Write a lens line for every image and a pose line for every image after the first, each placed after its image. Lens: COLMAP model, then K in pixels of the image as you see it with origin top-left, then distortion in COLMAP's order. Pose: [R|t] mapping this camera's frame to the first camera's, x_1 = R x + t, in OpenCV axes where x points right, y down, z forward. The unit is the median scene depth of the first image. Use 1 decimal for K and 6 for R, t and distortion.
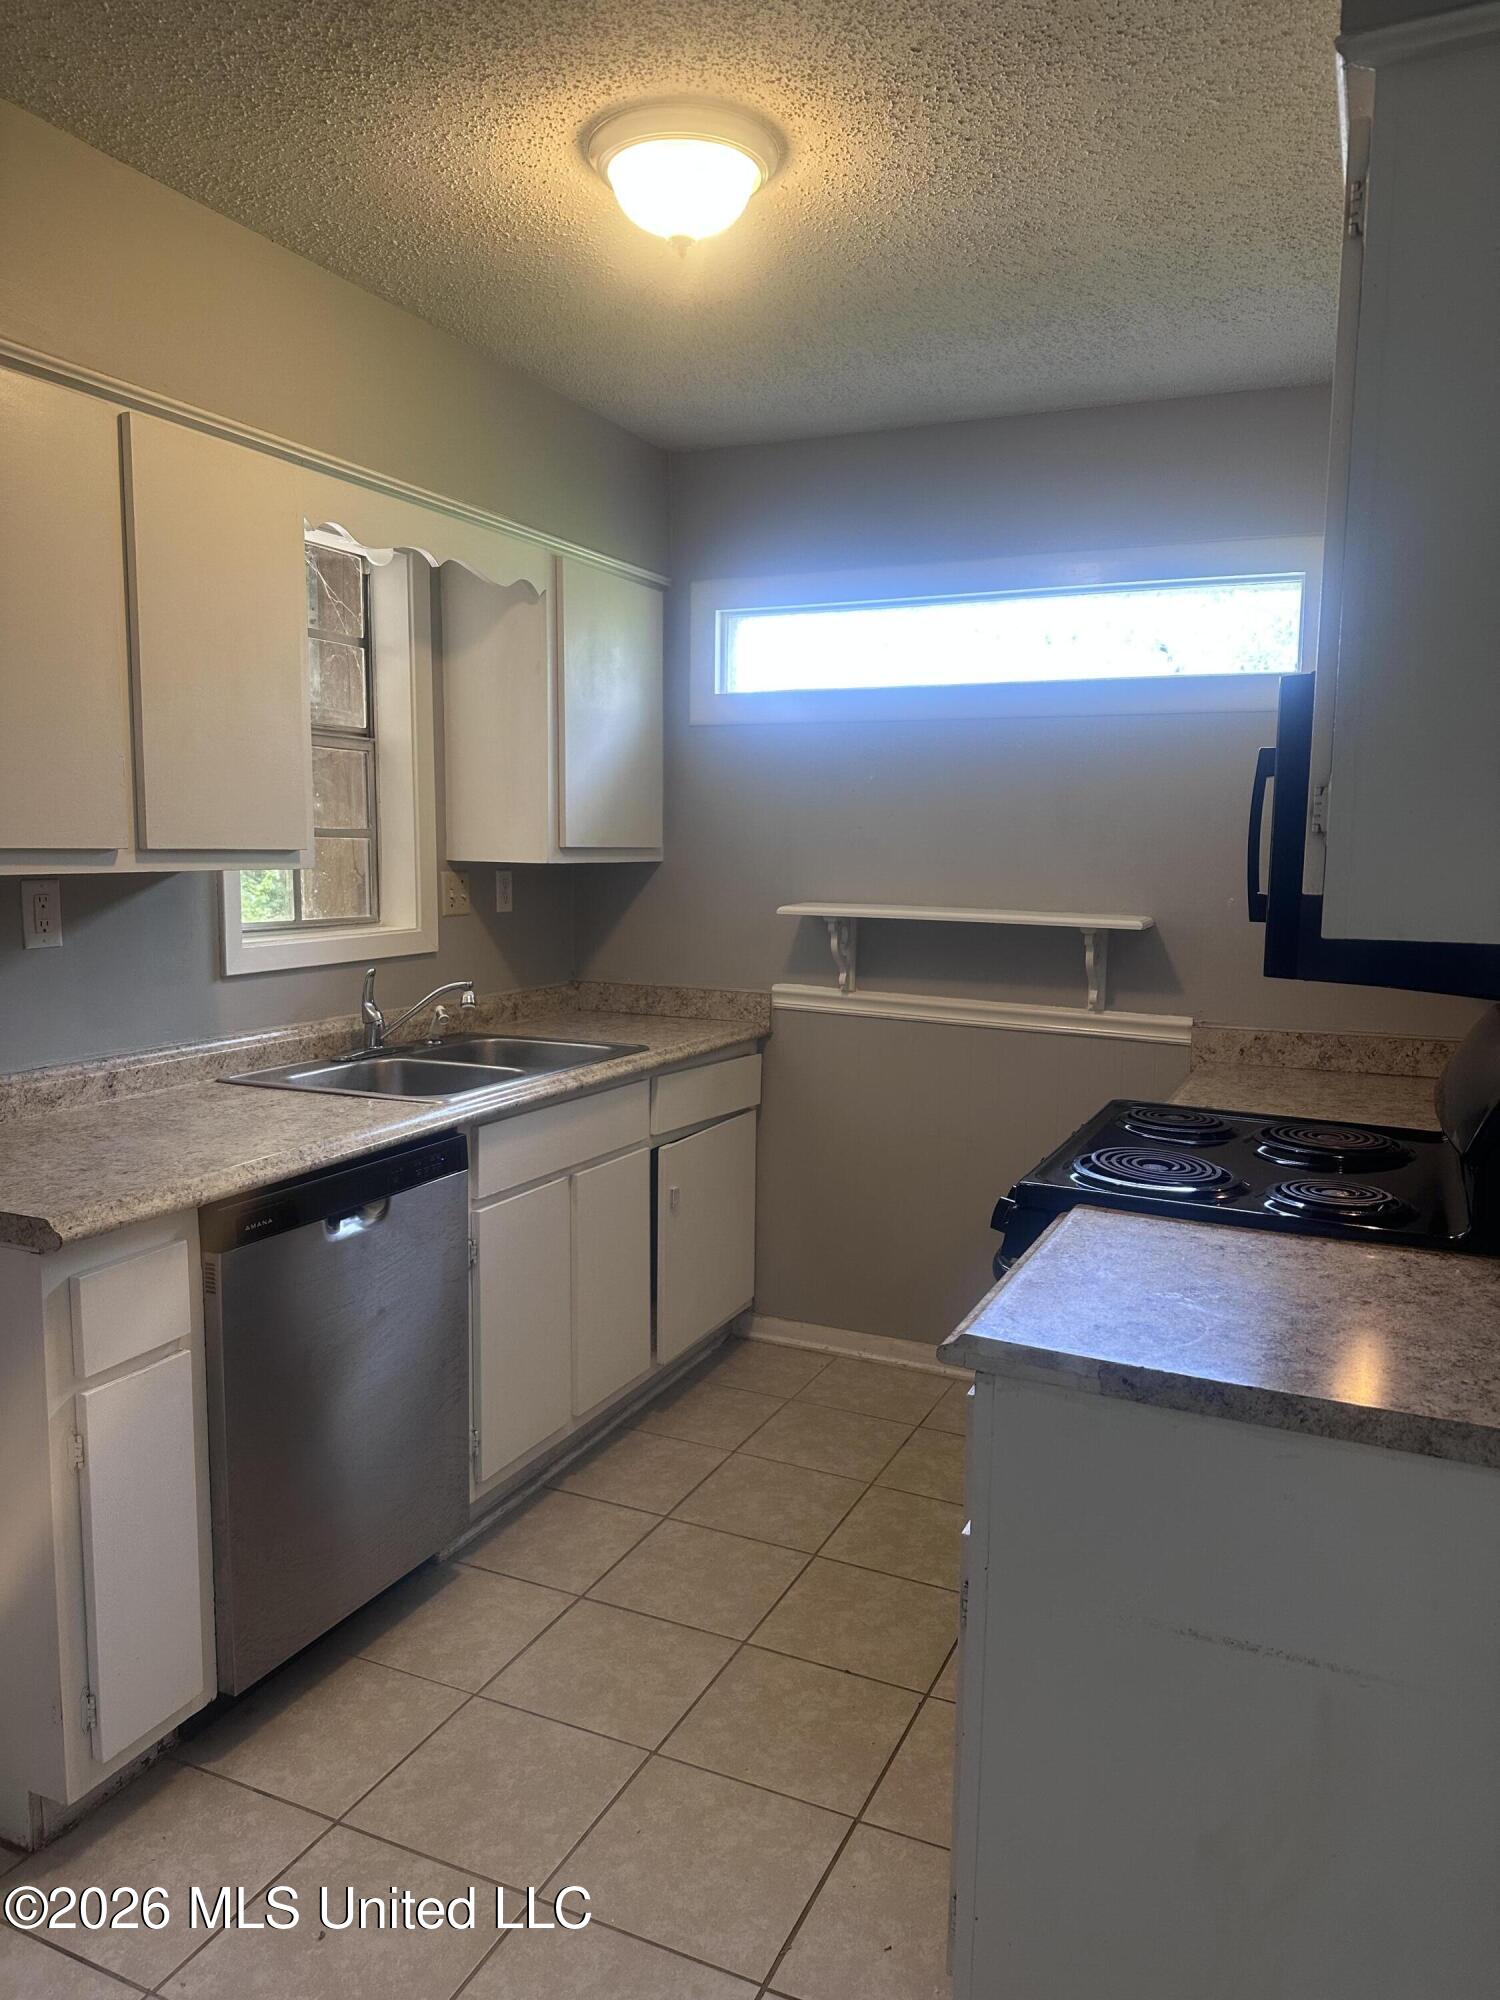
lens RADIAL K [[1410.0, 0, 744.8], [0, 1410.0, 997.7], [0, 0, 1]] dist [-0.001789, -0.001480]
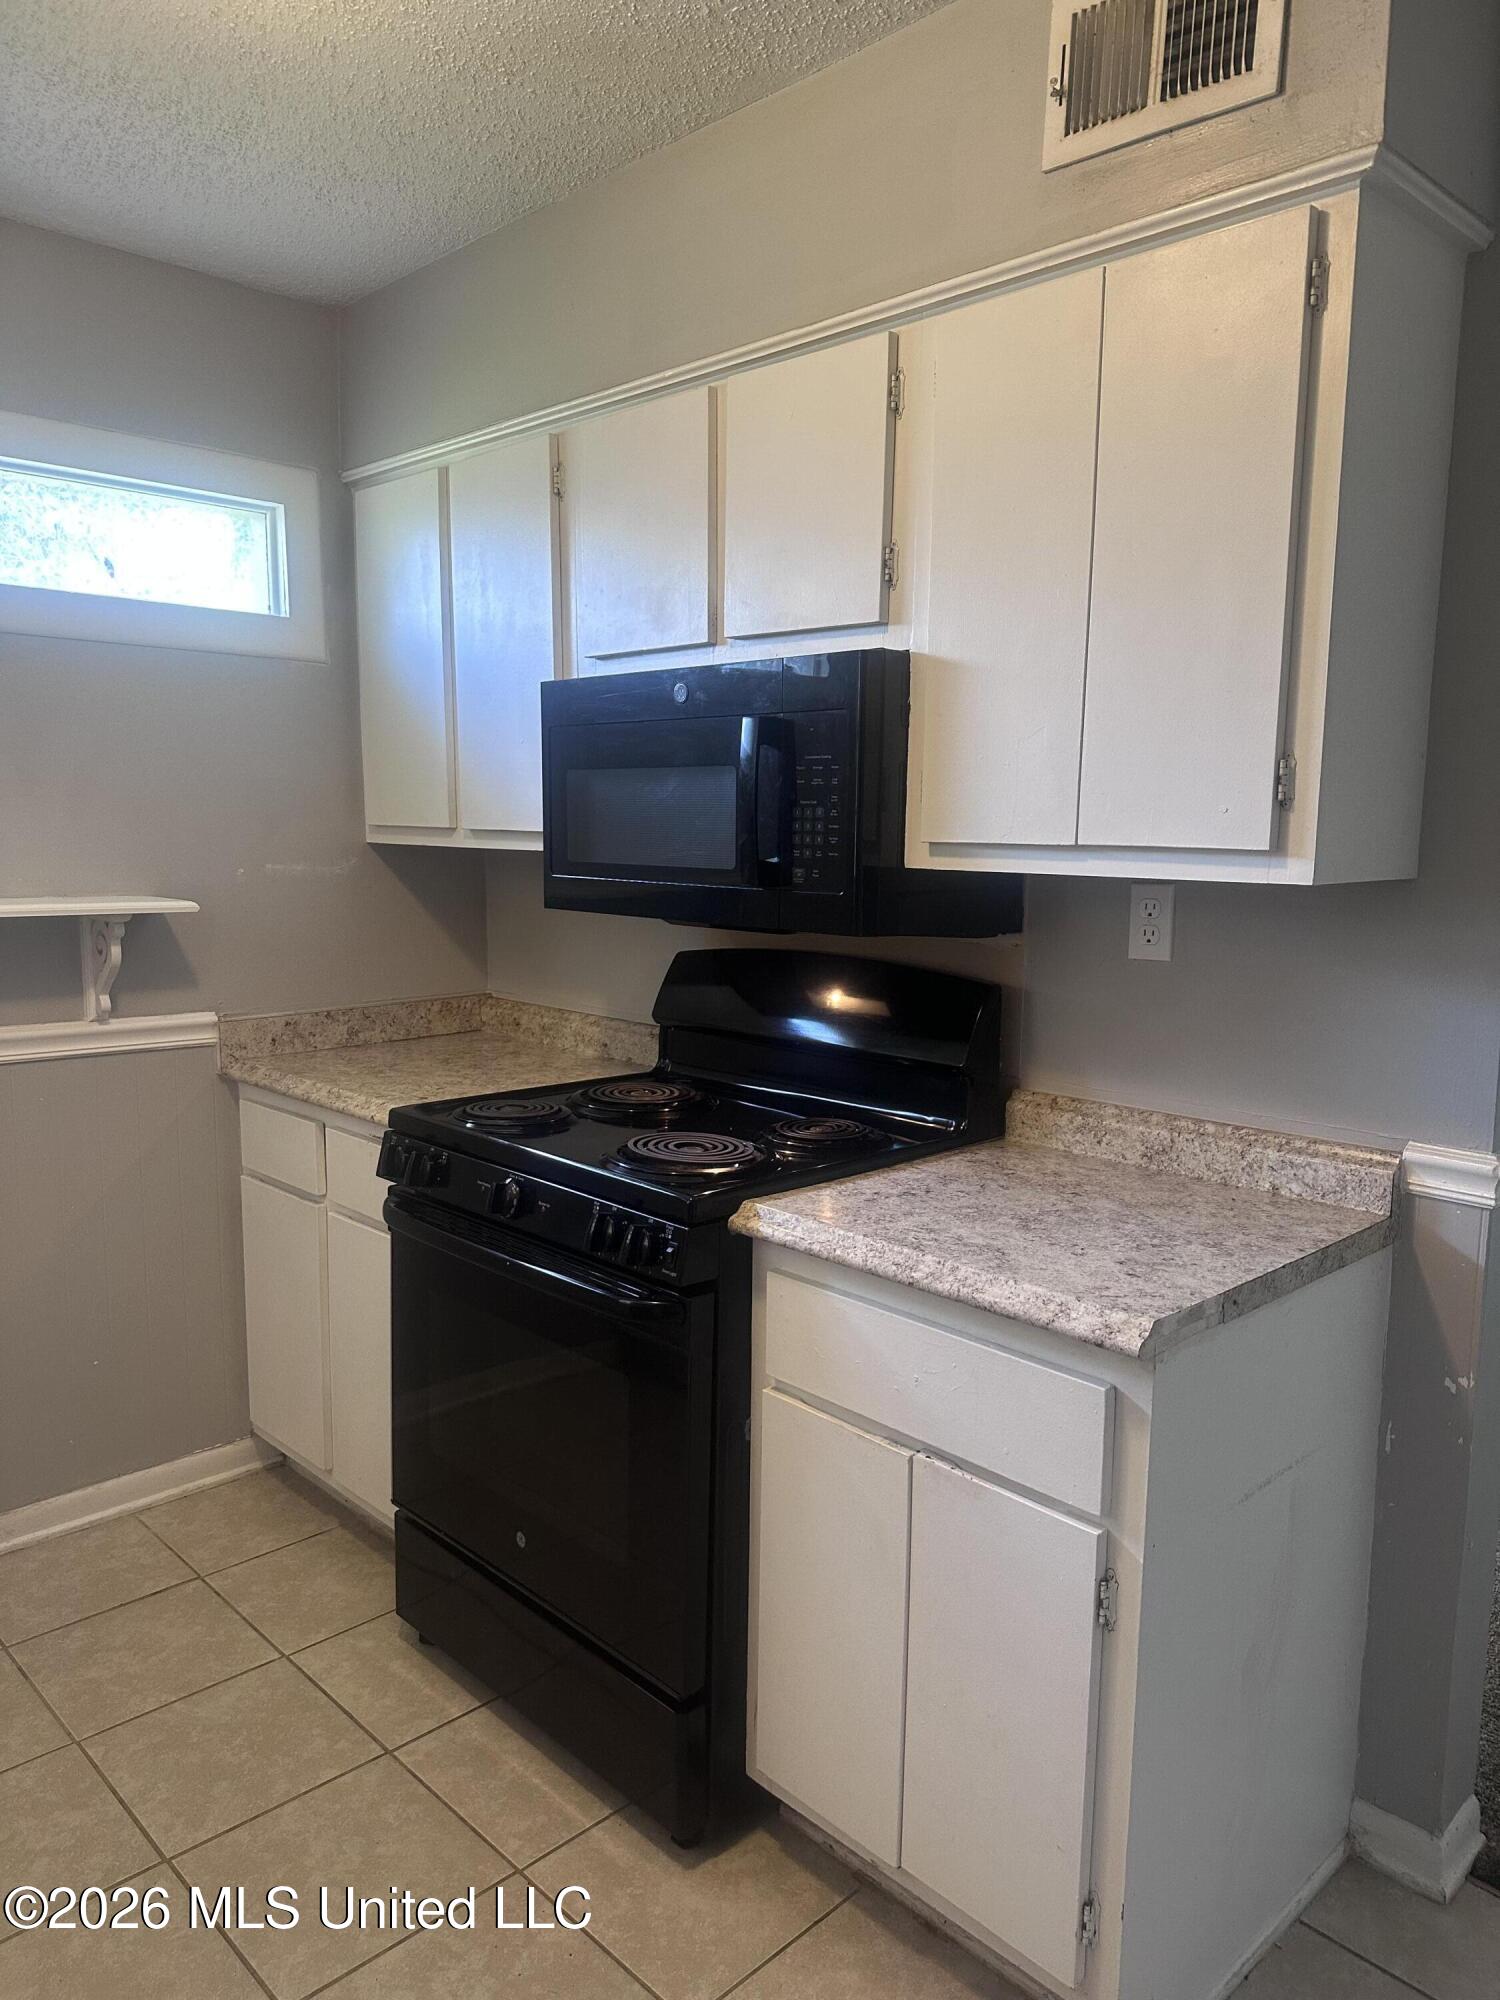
lens RADIAL K [[1410.0, 0, 744.5], [0, 1410.0, 1009.6], [0, 0, 1]] dist [-0.001789, -0.001480]
pose [[0.372959, -0.135369, 0.917920, -0.352605], [0.107574, 0.988937, 0.102134, -0.040749], [-0.921591, 0.060652, 0.383395, 0.395933]]
